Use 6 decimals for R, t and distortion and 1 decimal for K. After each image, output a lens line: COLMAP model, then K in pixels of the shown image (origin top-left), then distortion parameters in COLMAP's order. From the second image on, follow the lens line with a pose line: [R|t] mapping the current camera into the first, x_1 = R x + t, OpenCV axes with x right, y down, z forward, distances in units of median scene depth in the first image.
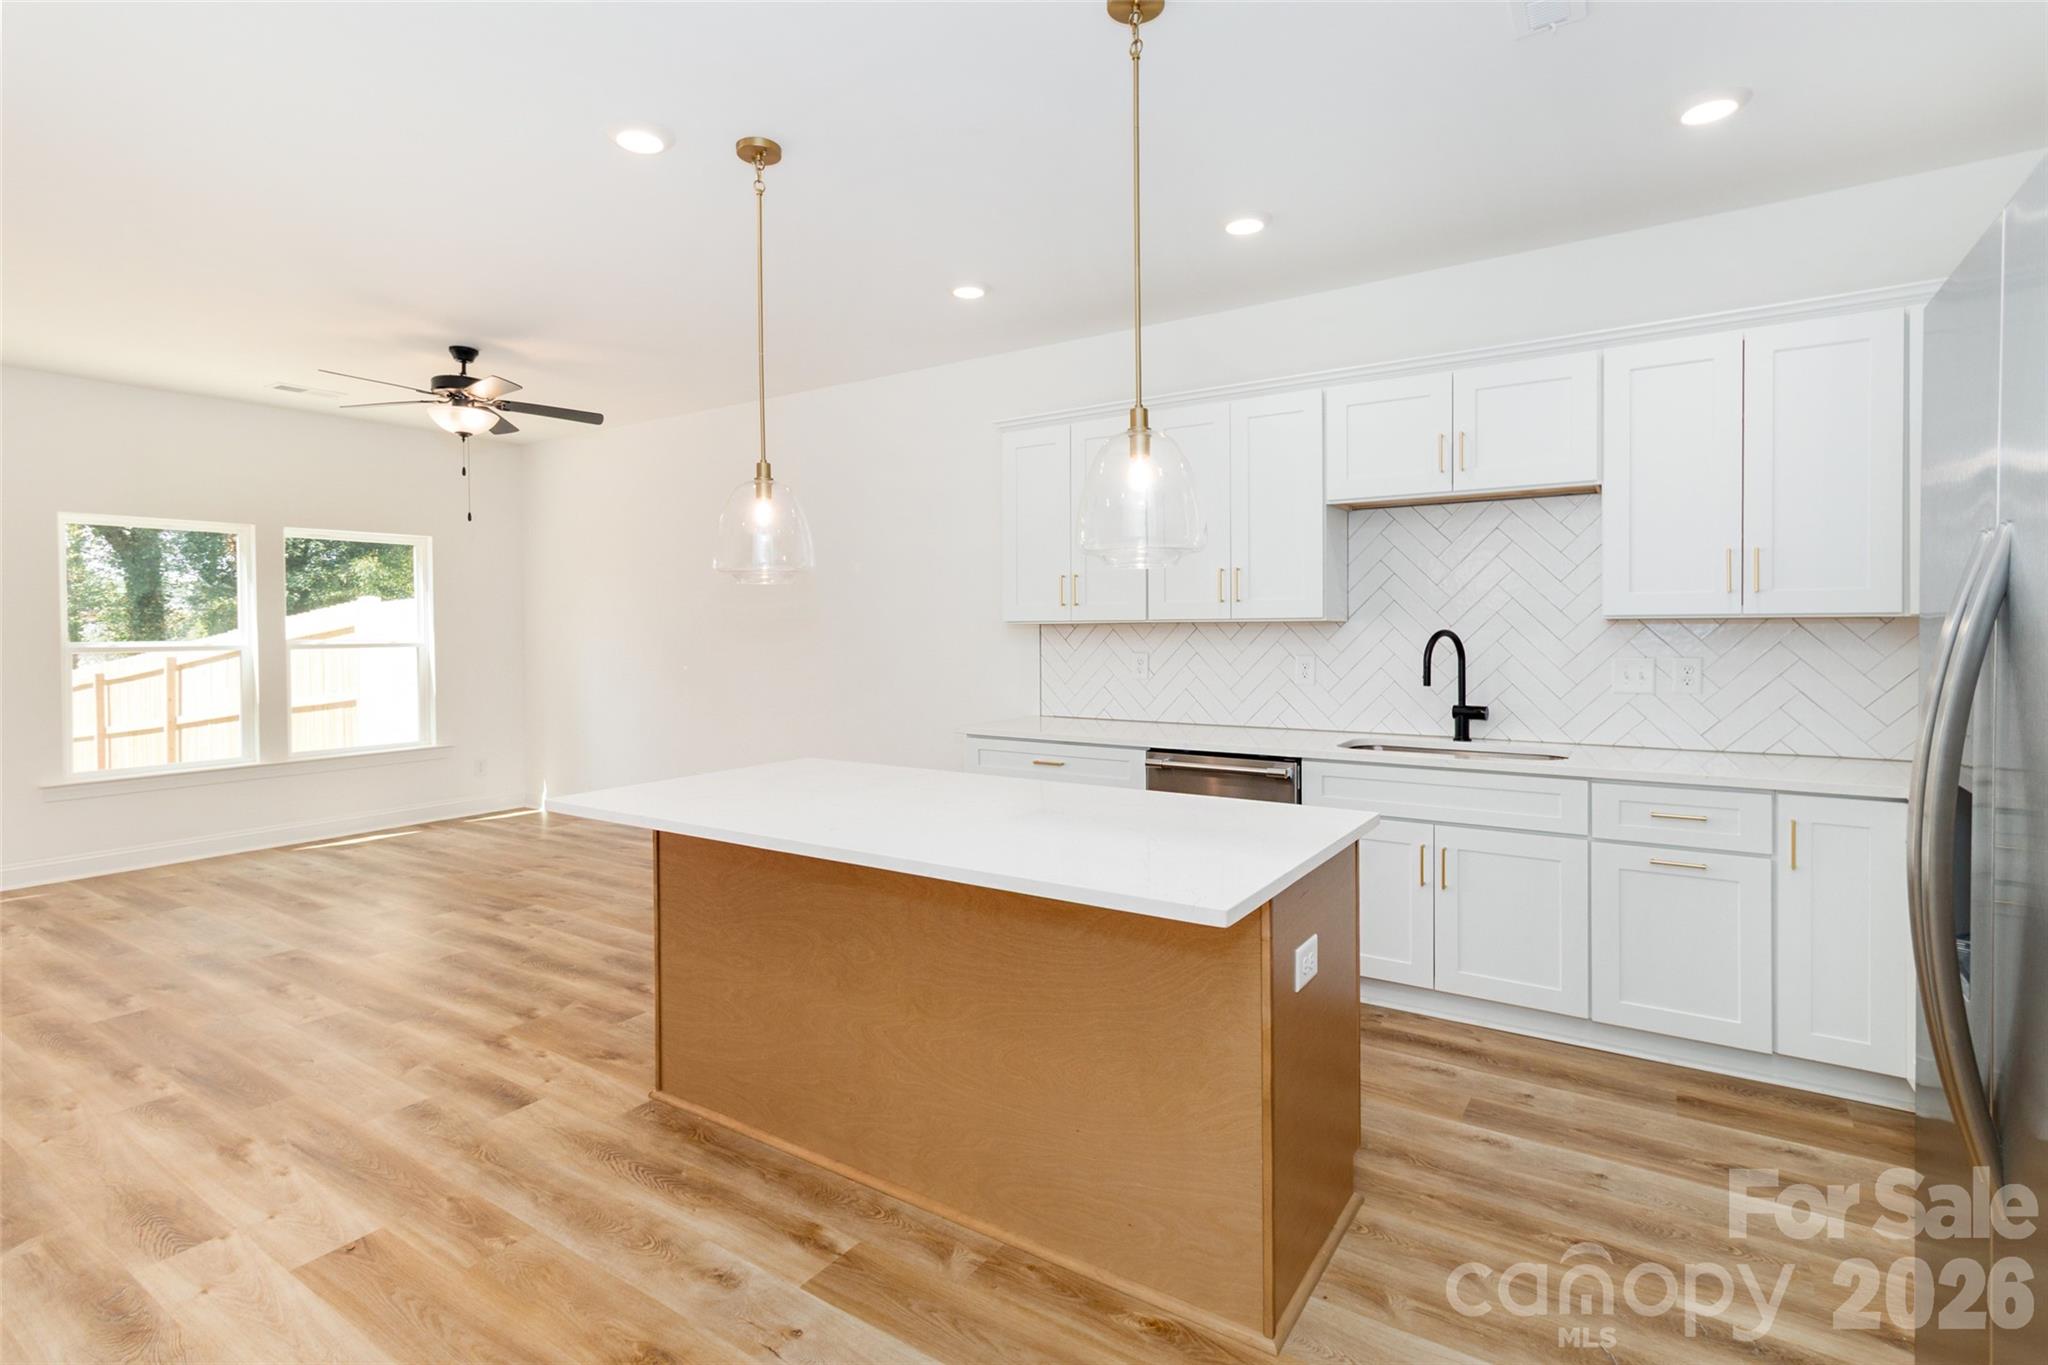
lens RADIAL K [[988.4, 0, 1018.7], [0, 988.4, 639.0], [0, 0, 1]] dist [0.003880, 0.001764]
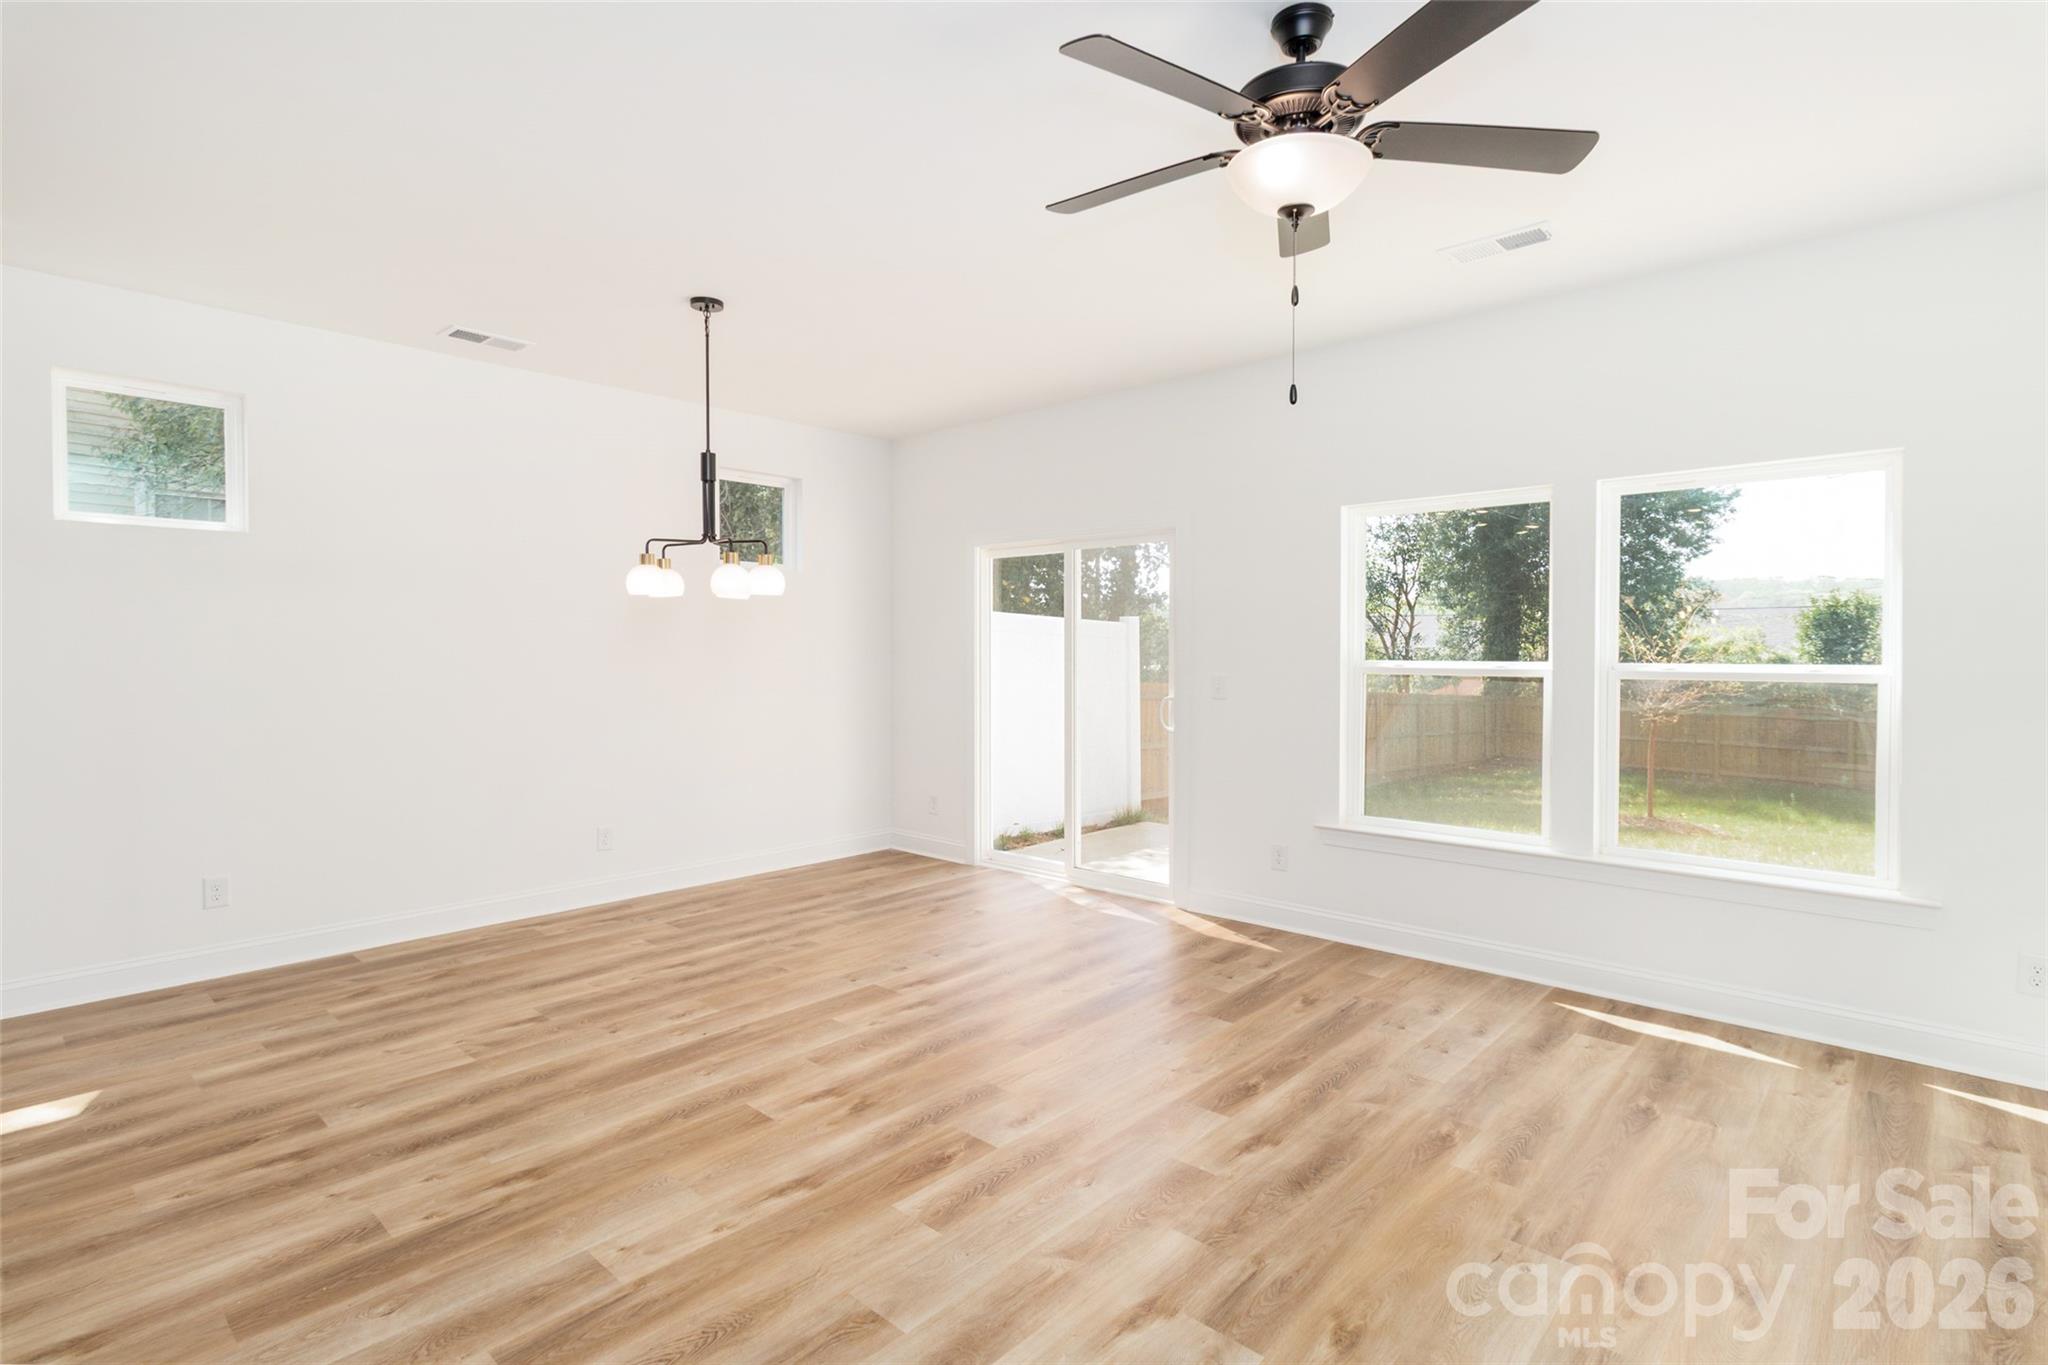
lens RADIAL K [[993.5, 0, 1014.1], [0, 993.5, 660.2], [0, 0, 1]] dist [0.007642, 0.000888]
pose [[-0.159170, 0.017825, -0.987090, -0.126556], [-0.011416, 0.999737, 0.019894, -0.015513], [0.987185, 0.014435, -0.158924, 1.333362]]
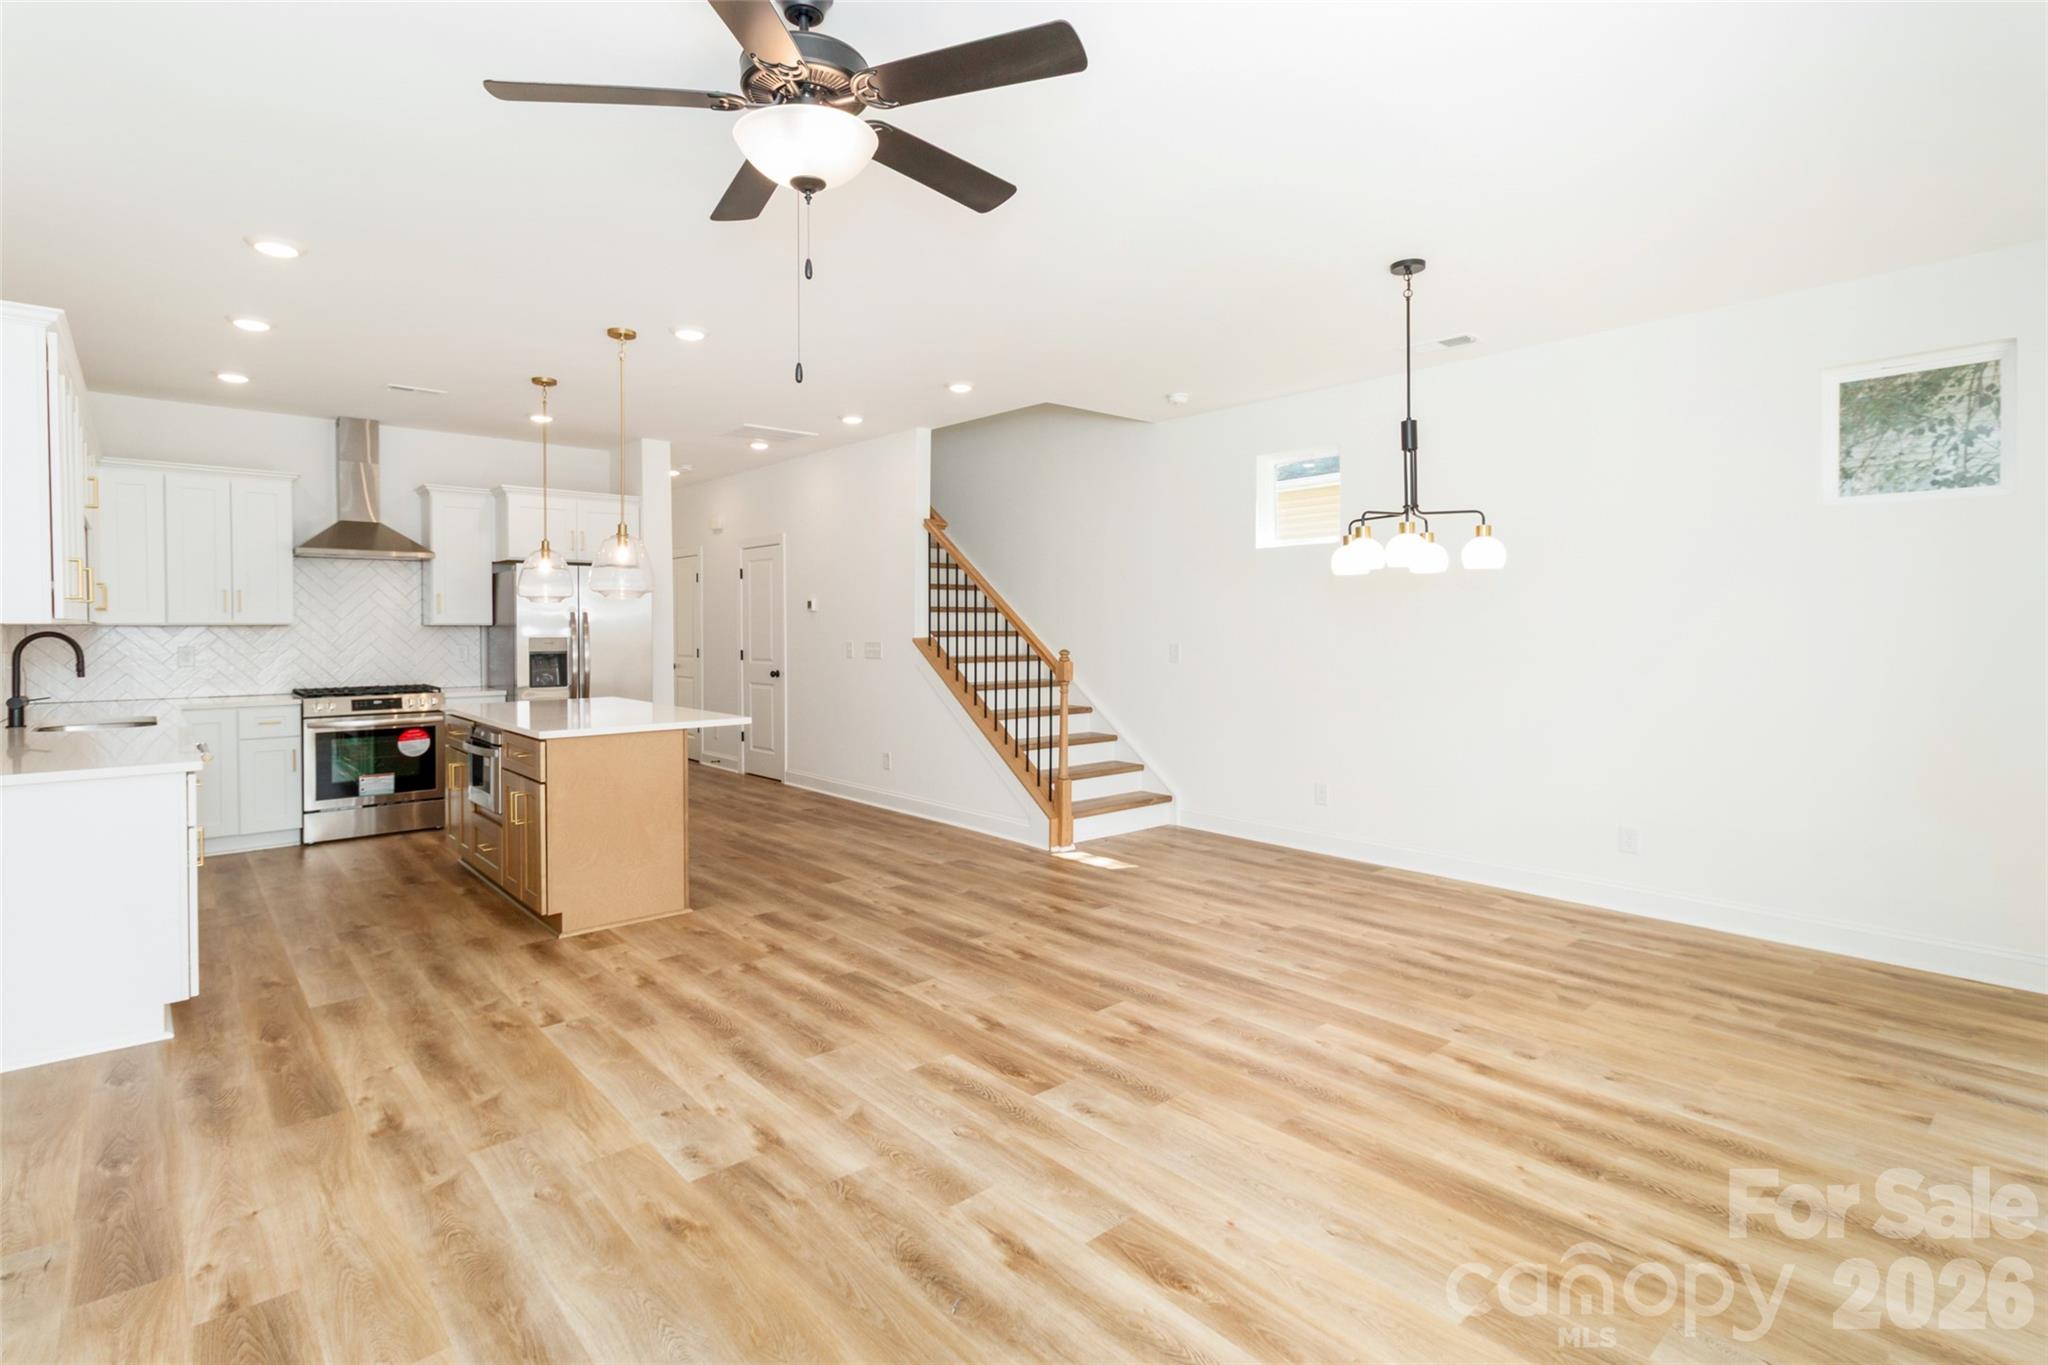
lens RADIAL K [[988.4, 0, 1018.7], [0, 988.4, 639.0], [0, 0, 1]] dist [0.003880, 0.001764]
pose [[-0.965783, 0.004369, 0.259313, -1.075878], [0.010515, 0.999696, 0.022321, -0.015811], [-0.259137, 0.024284, -0.965535, 1.979504]]
